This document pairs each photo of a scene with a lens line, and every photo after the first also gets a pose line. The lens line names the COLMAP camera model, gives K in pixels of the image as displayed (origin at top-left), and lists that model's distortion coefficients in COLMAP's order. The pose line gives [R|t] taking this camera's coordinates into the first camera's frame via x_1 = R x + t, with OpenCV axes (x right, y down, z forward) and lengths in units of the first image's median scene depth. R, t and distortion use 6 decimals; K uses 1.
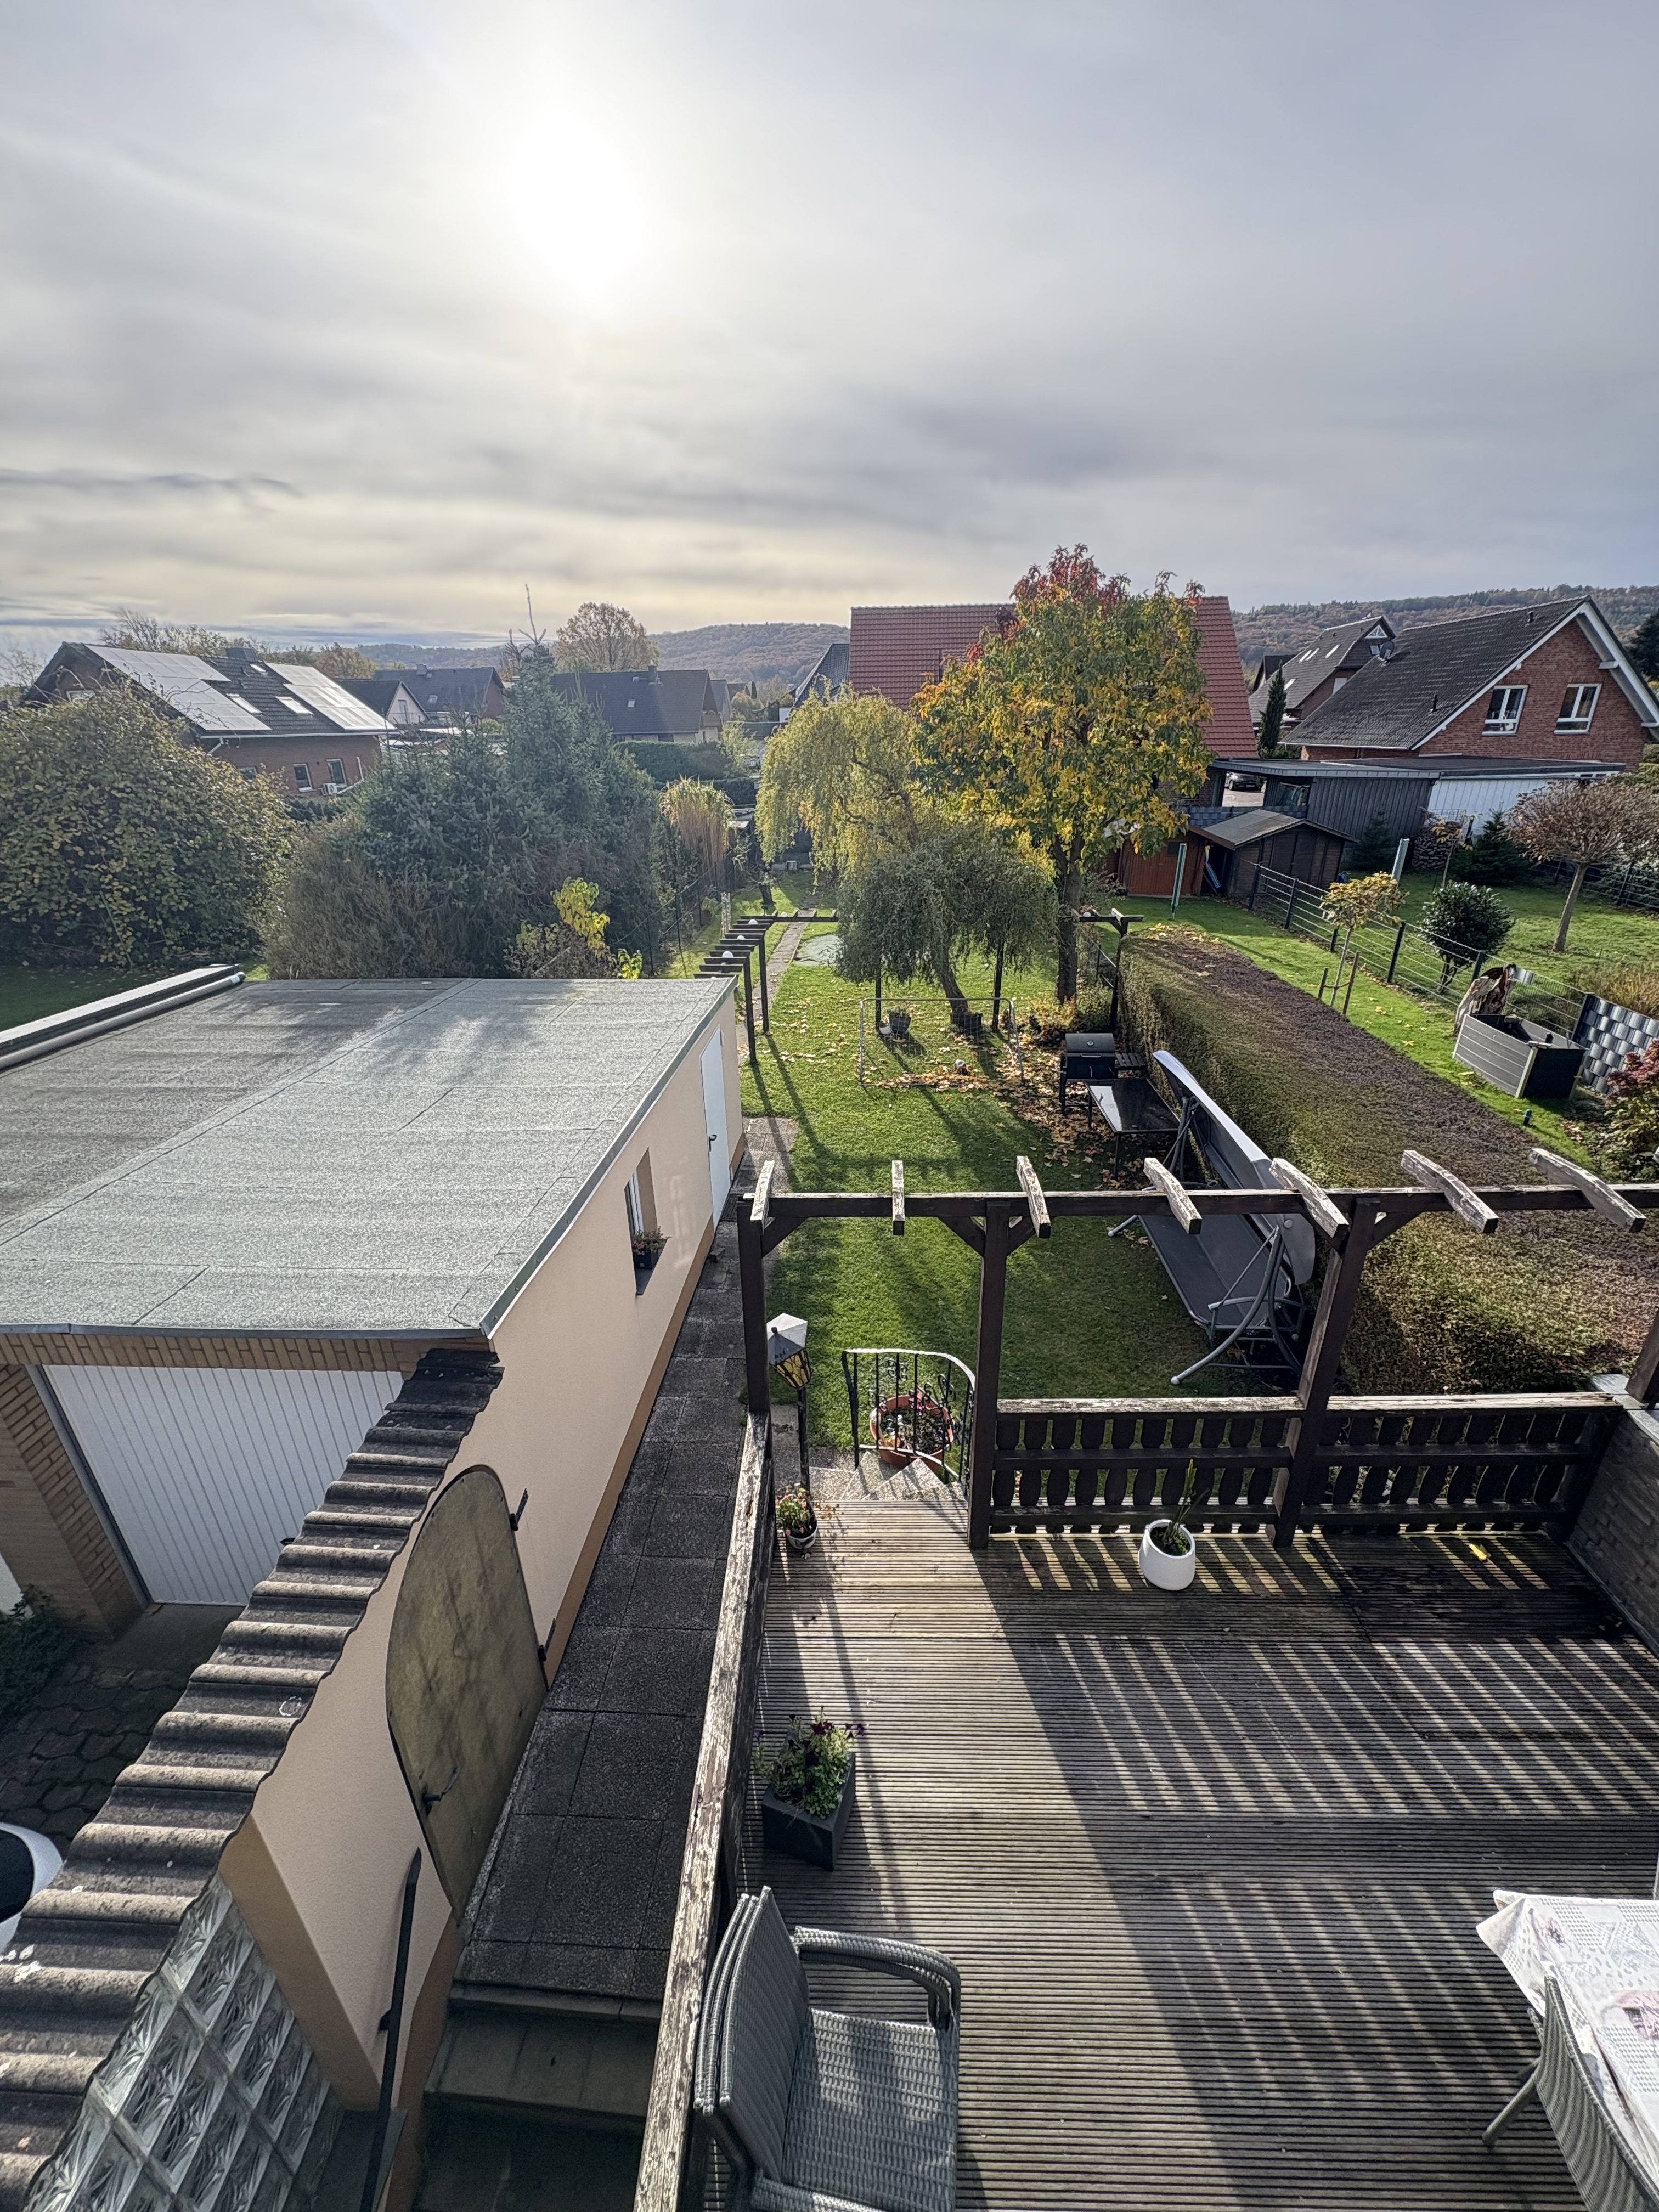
lens RADIAL K [[870.0, 0, 830.4], [0, 870.0, 1109.5], [0, 0, 1]] dist [0.002216, -0.000722]
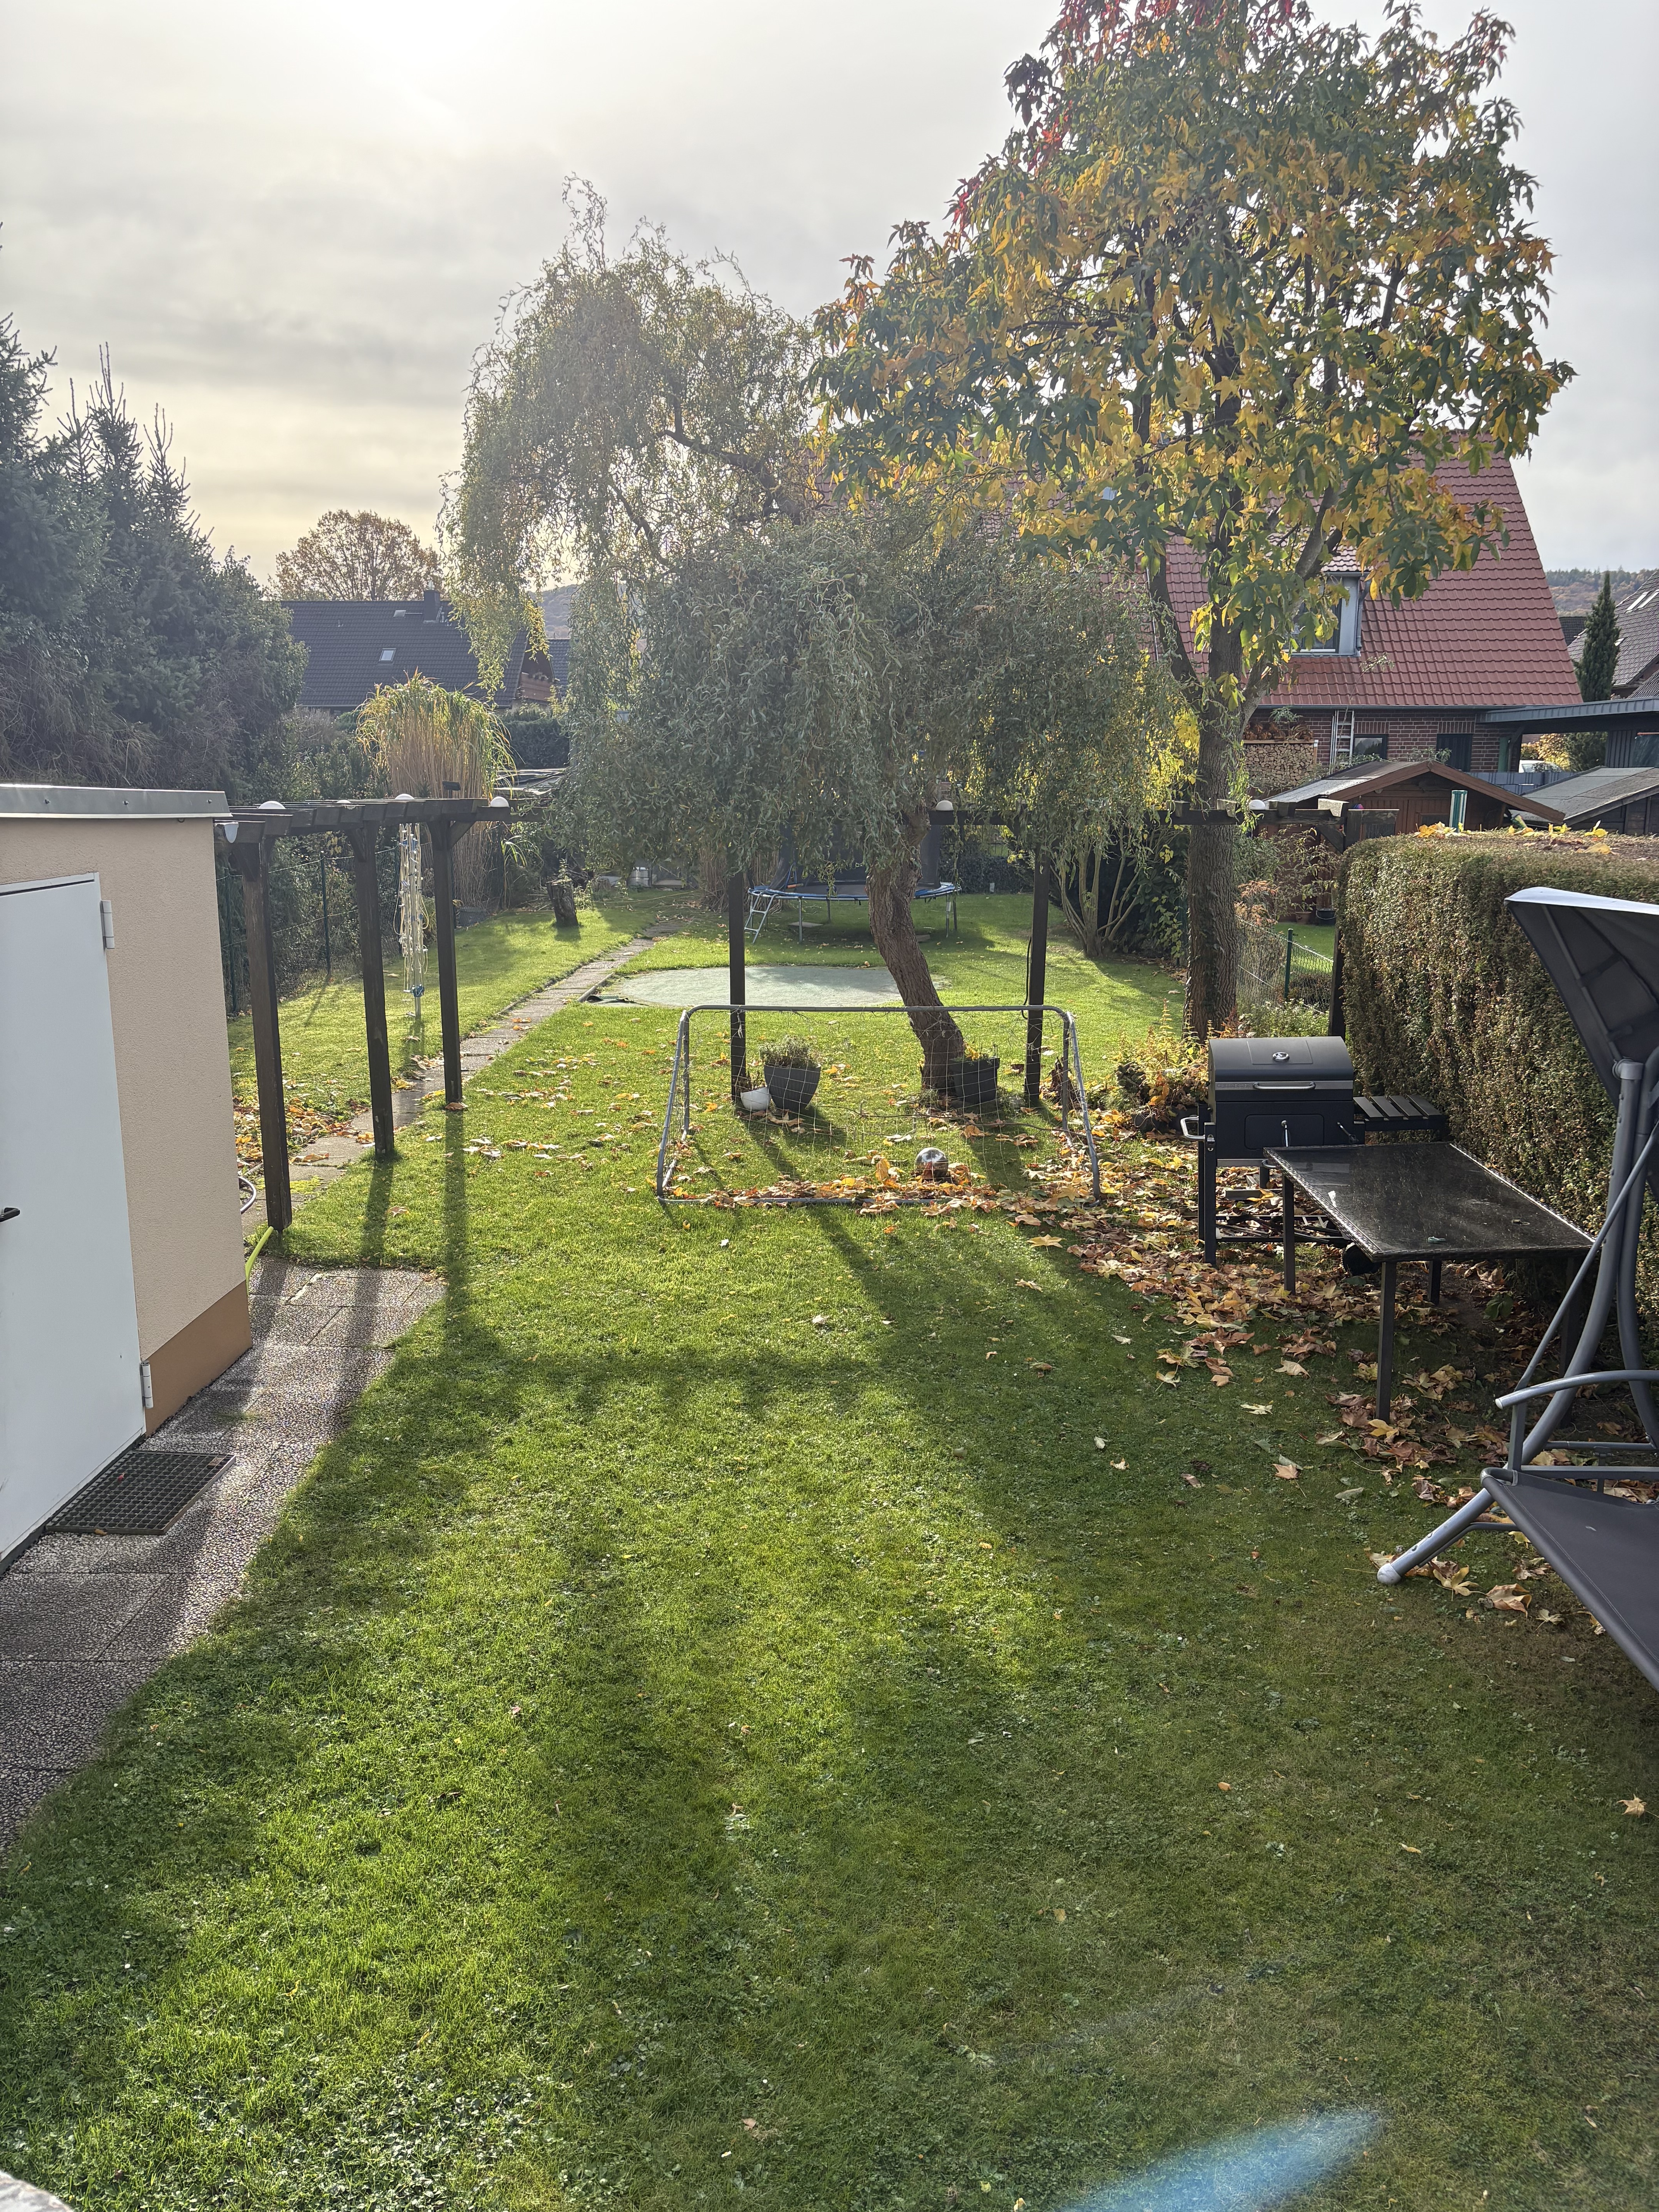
lens RADIAL K [[1656.7, 0, 828.7], [0, 1656.7, 1095.4], [0, 0, 1]] dist [0.033606, -0.005658]
pose [[0.999434, 0.017325, 0.028852, 0.105402], [-0.010599, 0.975724, -0.218749, 0.095827], [-0.031942, 0.218319, 0.975354, 0.381594]]
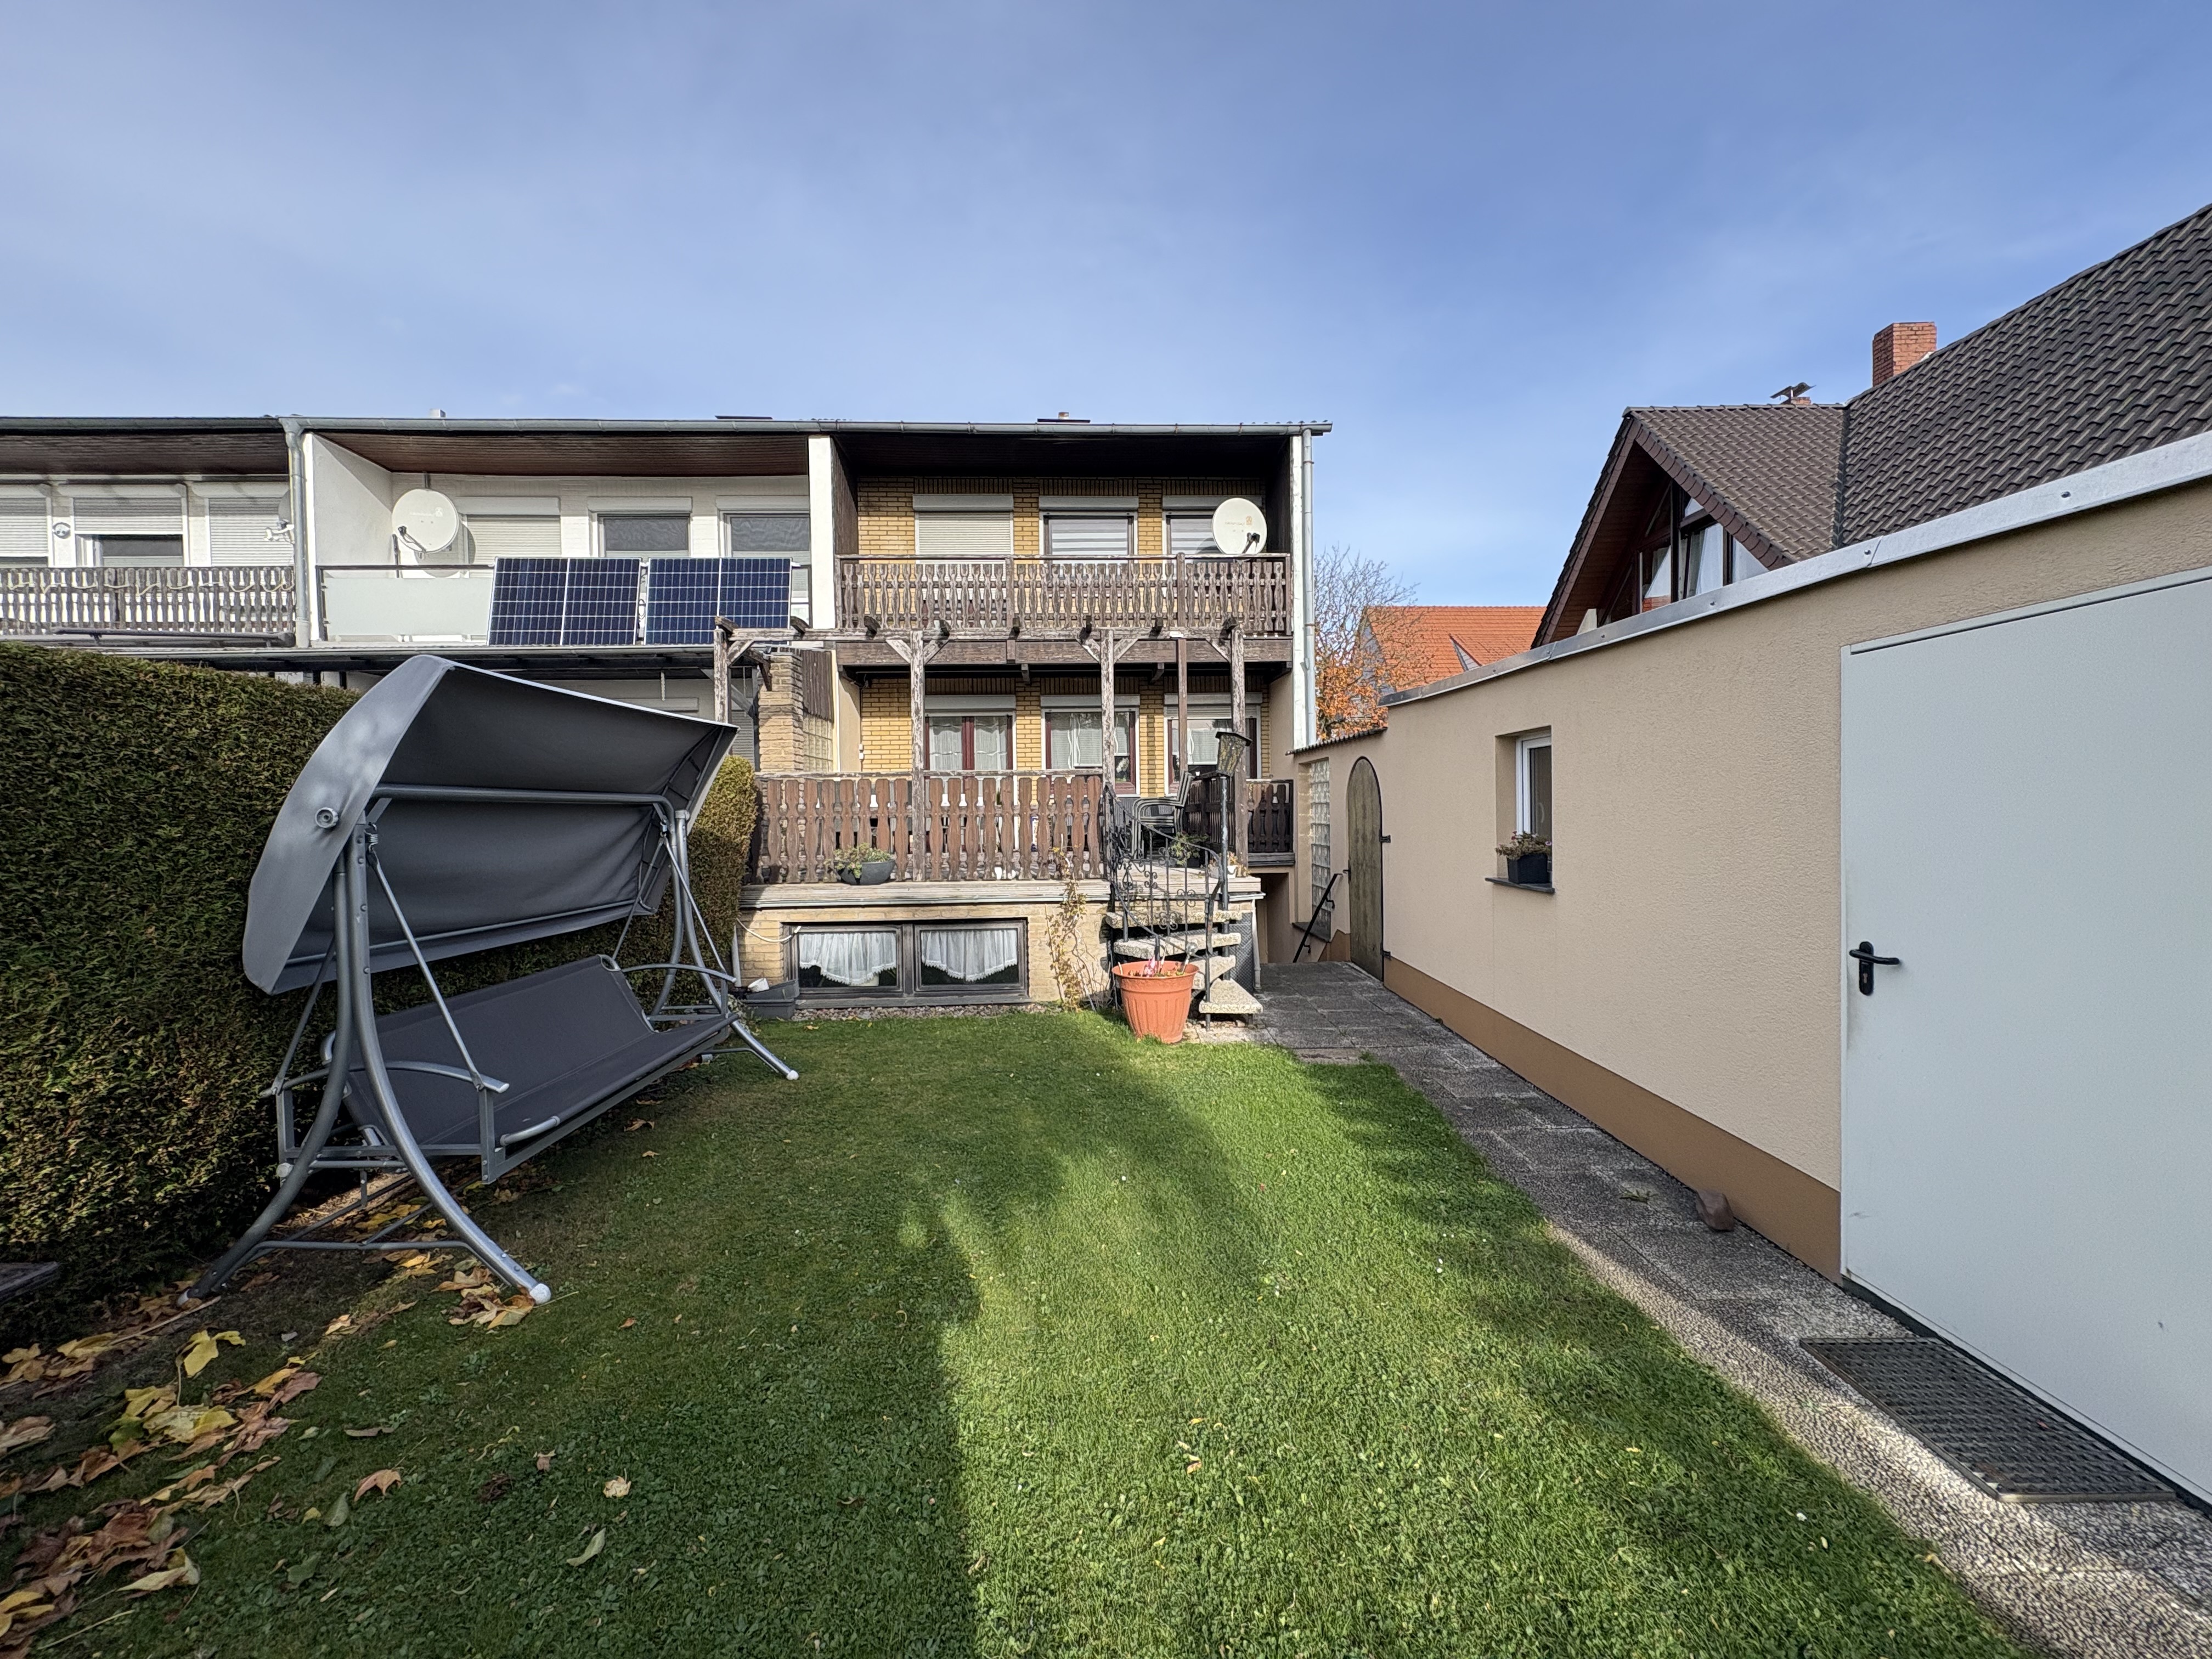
lens RADIAL K [[870.0, 0, 1107.2], [0, 870.0, 828.4], [0, 0, 1]] dist [0.002216, -0.000722]
pose [[-0.998620, 0.029831, -0.043218, 0.116702], [0.009297, 0.910417, 0.413586, -0.106326], [0.051684, 0.412614, -0.909439, 1.036778]]
